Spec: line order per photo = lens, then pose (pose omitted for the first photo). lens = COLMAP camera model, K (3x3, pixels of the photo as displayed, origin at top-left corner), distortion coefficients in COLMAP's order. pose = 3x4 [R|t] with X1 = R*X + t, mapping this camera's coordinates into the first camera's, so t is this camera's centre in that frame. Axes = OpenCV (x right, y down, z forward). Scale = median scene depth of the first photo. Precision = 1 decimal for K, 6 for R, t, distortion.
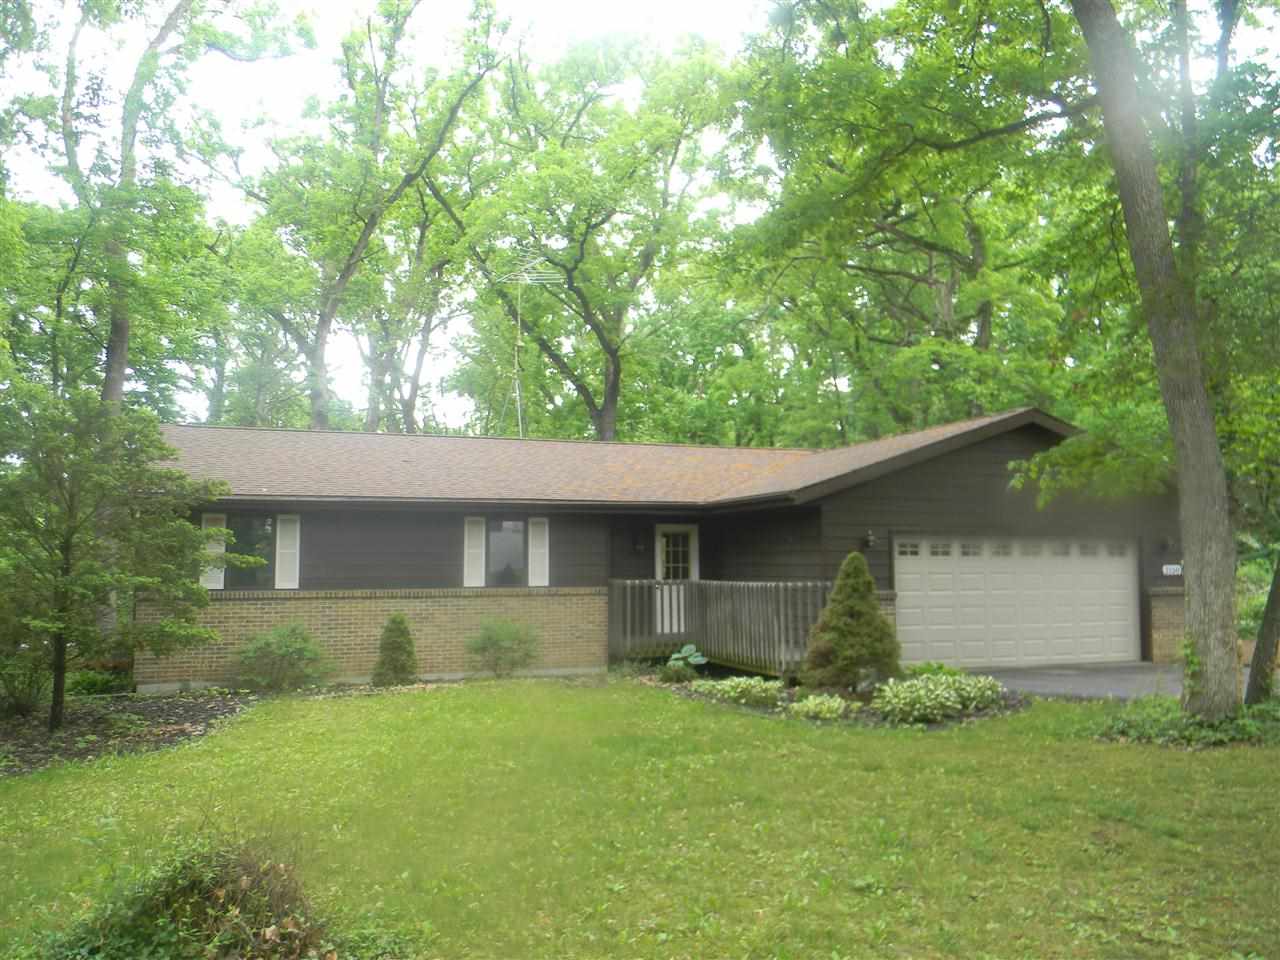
lens RADIAL K [[1029.7, 0, 640.0], [0, 1029.7, 480.0], [0, 0, 1]] dist [-0.007550, -0.001672]
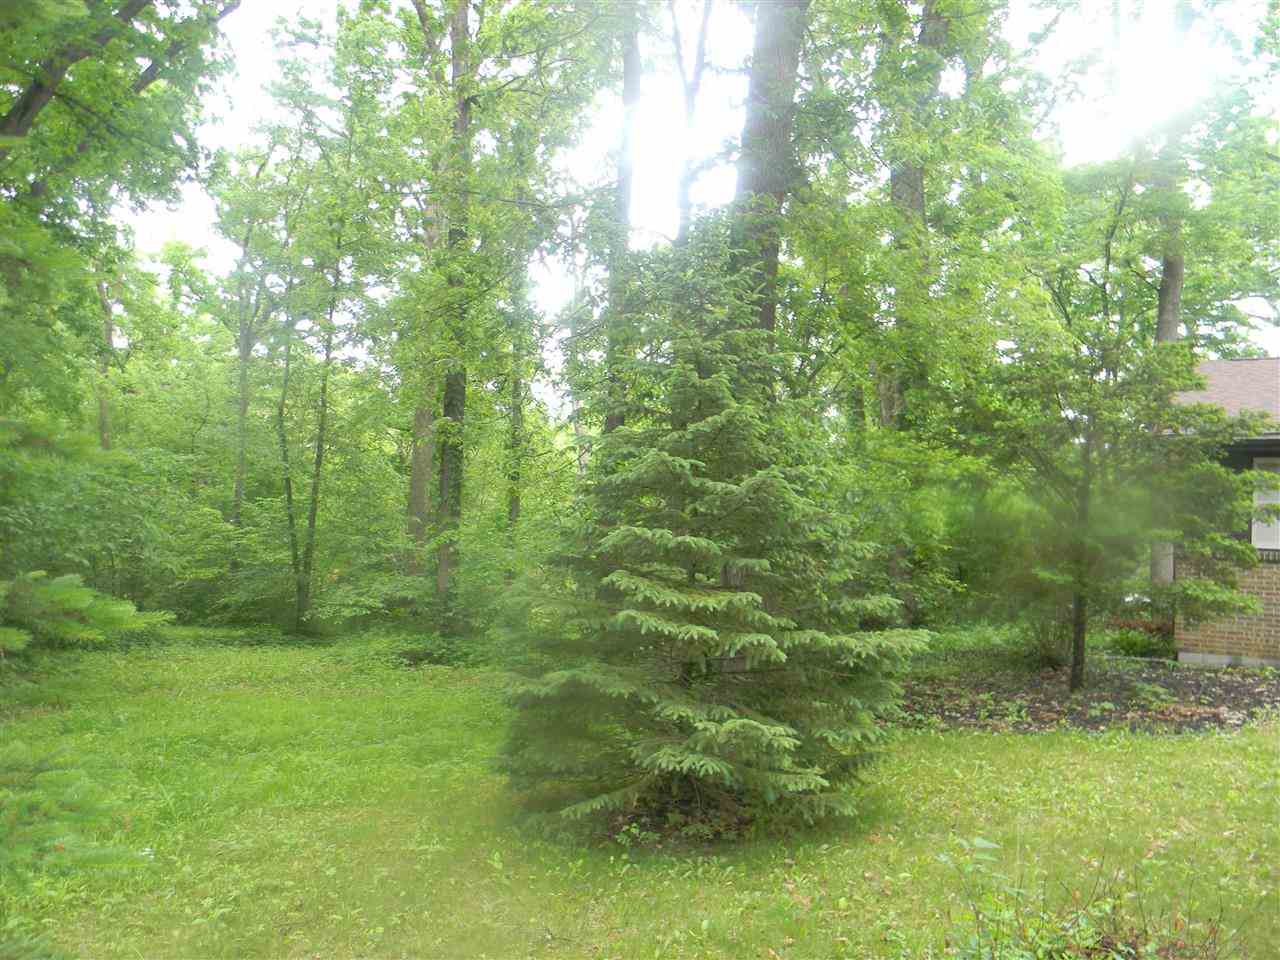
lens RADIAL K [[1029.7, 0, 640.0], [0, 1029.7, 480.0], [0, 0, 1]] dist [-0.007550, -0.001672]
pose [[0.561139, -0.006836, -0.827693, -0.018746], [0.039545, 0.999045, 0.018559, 0.019599], [0.826776, -0.043145, 0.560874, 0.151784]]
